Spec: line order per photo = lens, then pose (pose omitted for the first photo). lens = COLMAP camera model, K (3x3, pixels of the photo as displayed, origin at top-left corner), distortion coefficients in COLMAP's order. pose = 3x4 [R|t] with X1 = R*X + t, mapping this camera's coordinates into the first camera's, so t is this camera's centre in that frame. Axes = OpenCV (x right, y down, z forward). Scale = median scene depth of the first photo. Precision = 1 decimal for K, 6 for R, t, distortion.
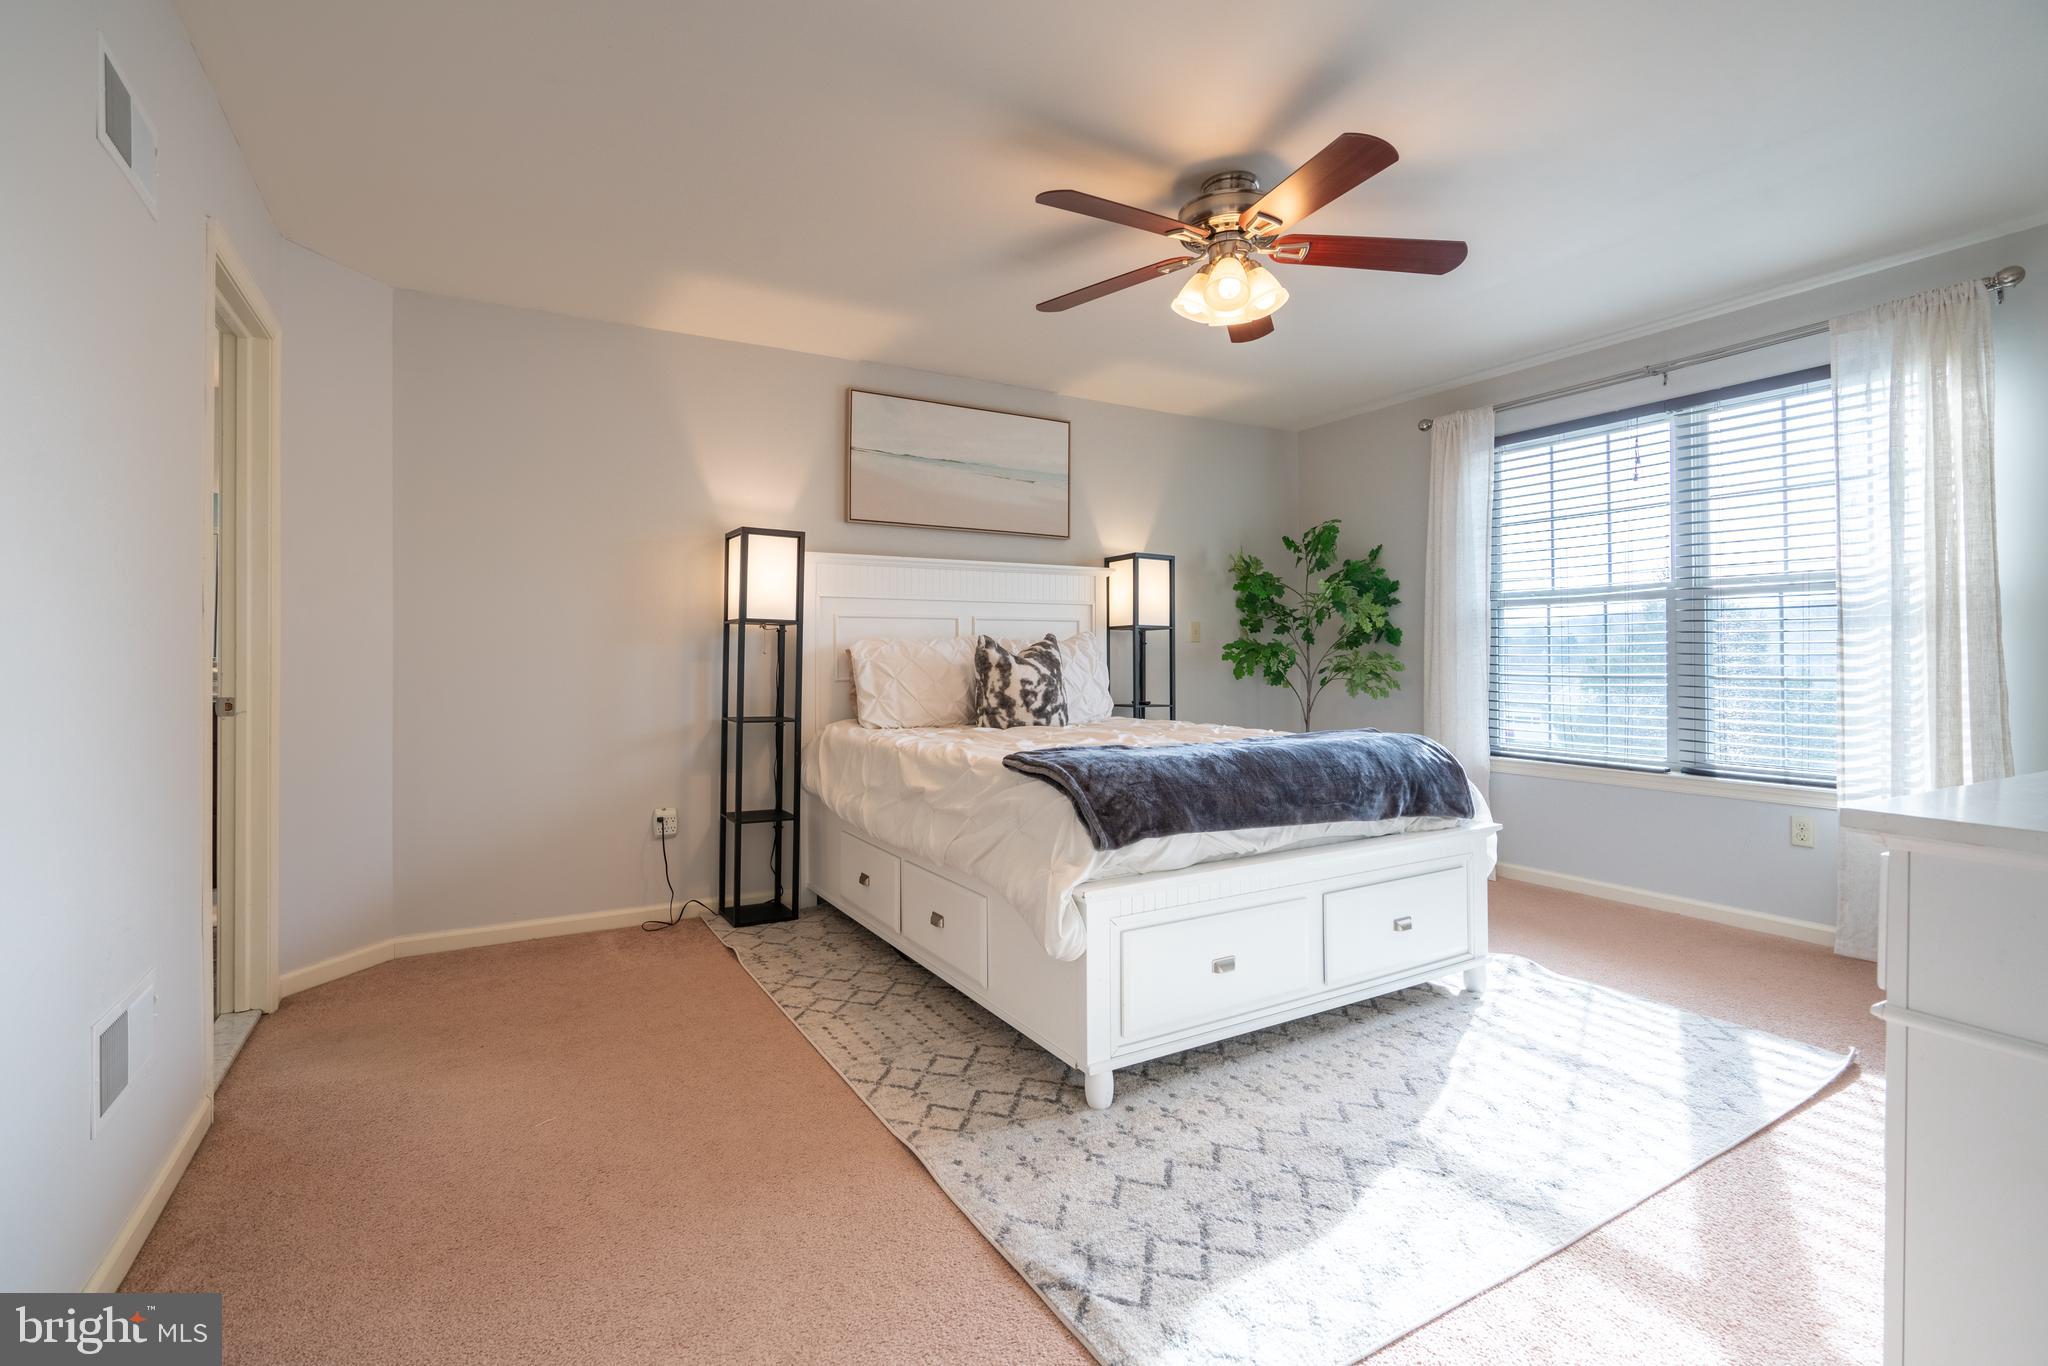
lens RADIAL K [[936.9, 0, 1022.2], [0, 936.9, 657.1], [0, 0, 1]] dist [-0.000967, 0.000120]
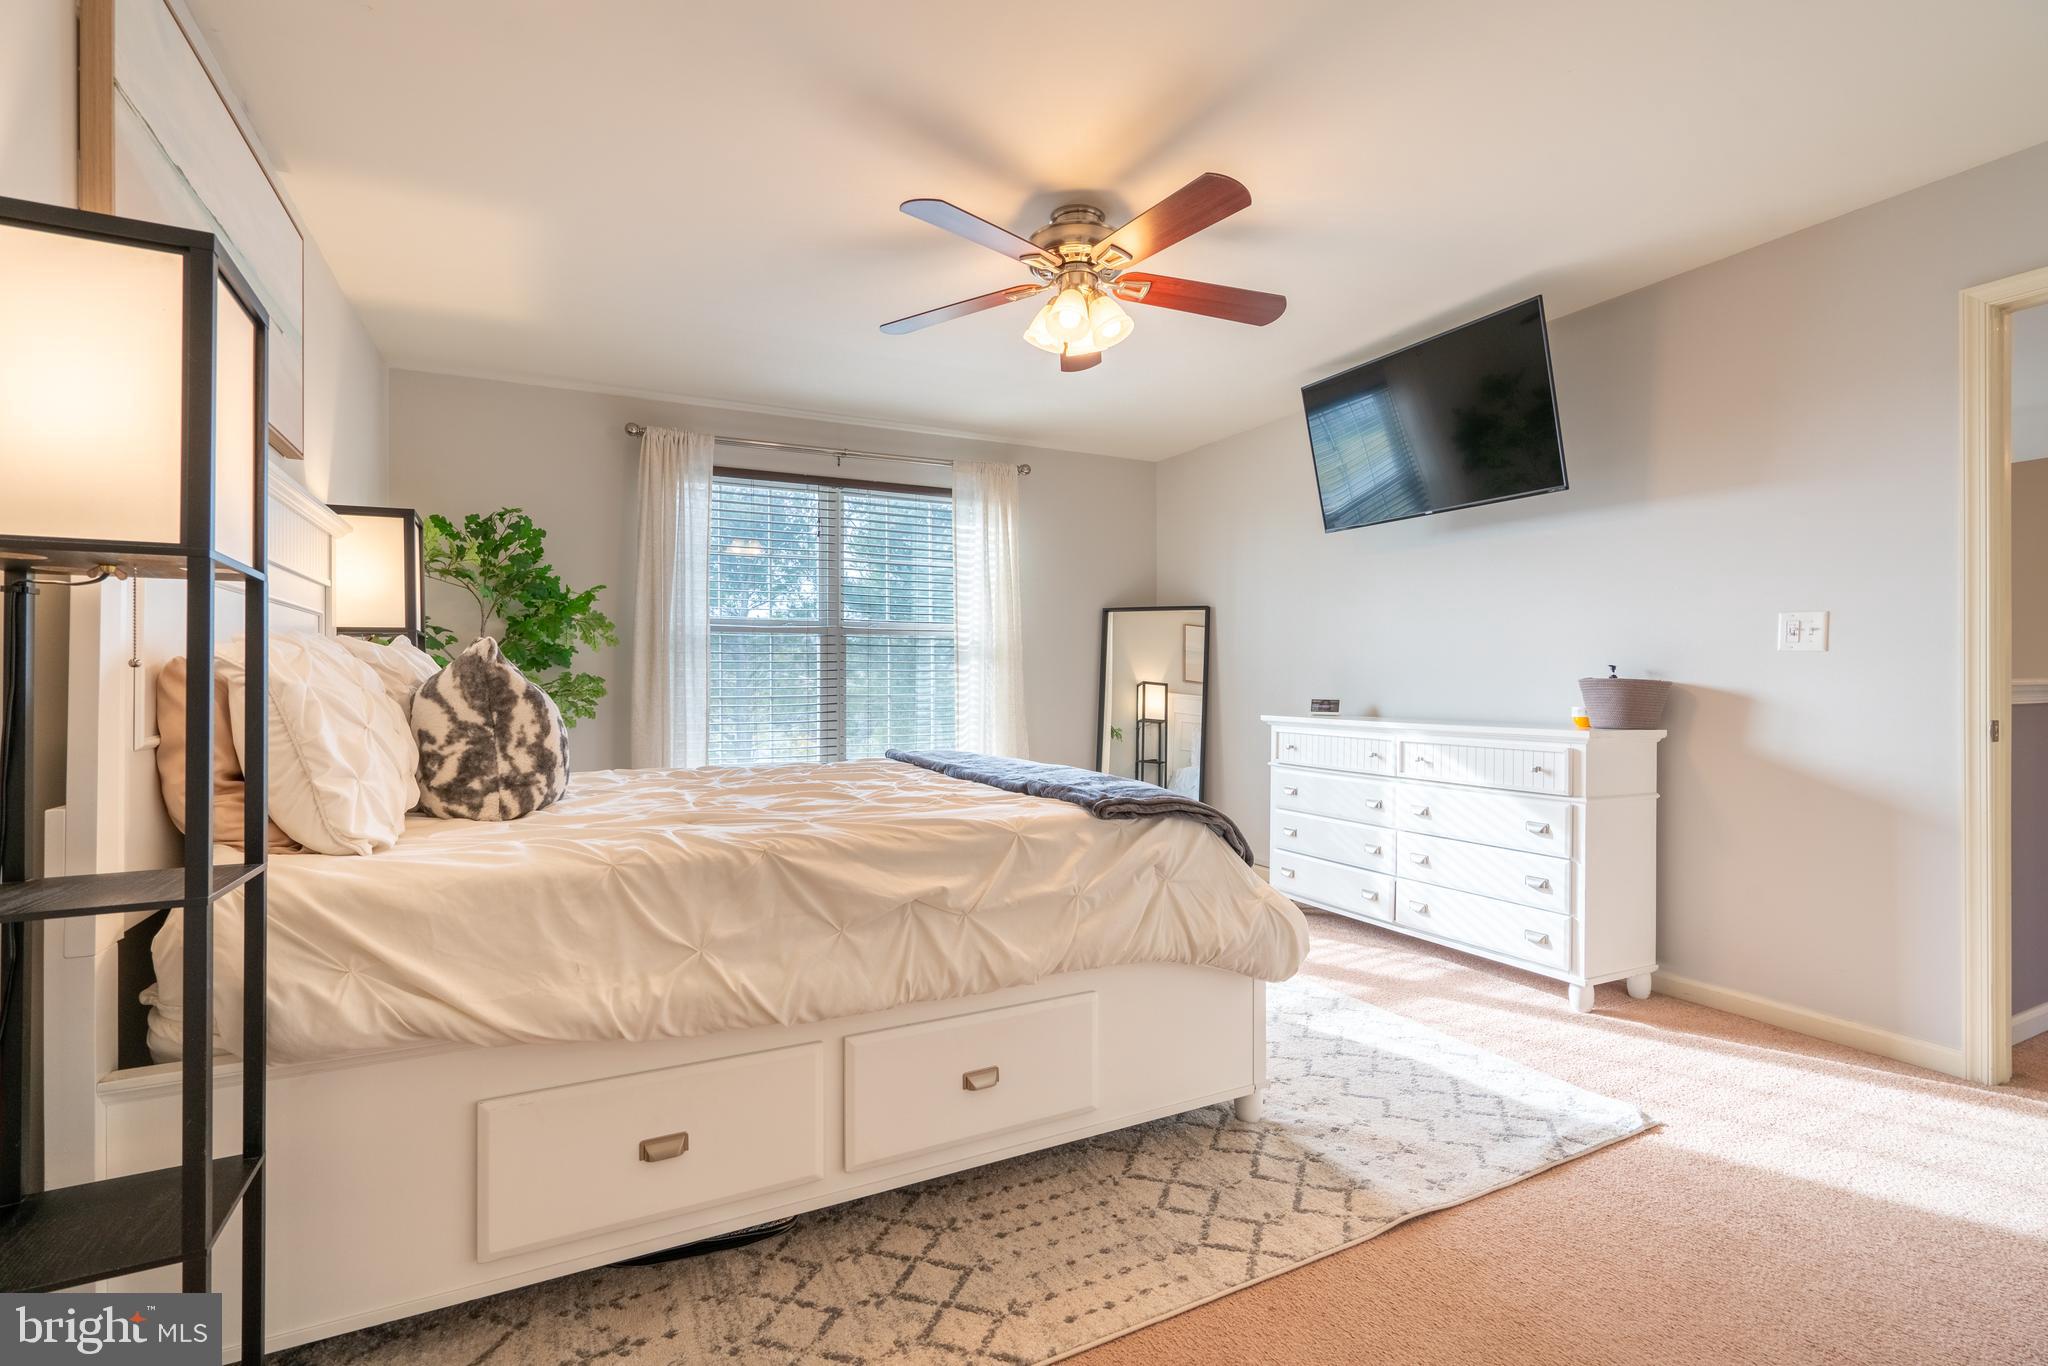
lens RADIAL K [[913.2, 0, 1015.7], [0, 913.2, 679.8], [0, 0, 1]] dist [-0.000355, 0.000451]
pose [[0.067439, 0.000641, 0.997723, -0.733195], [0.003699, 0.999993, -0.000892, 0.002423], [-0.997717, 0.003751, 0.067436, 0.940557]]
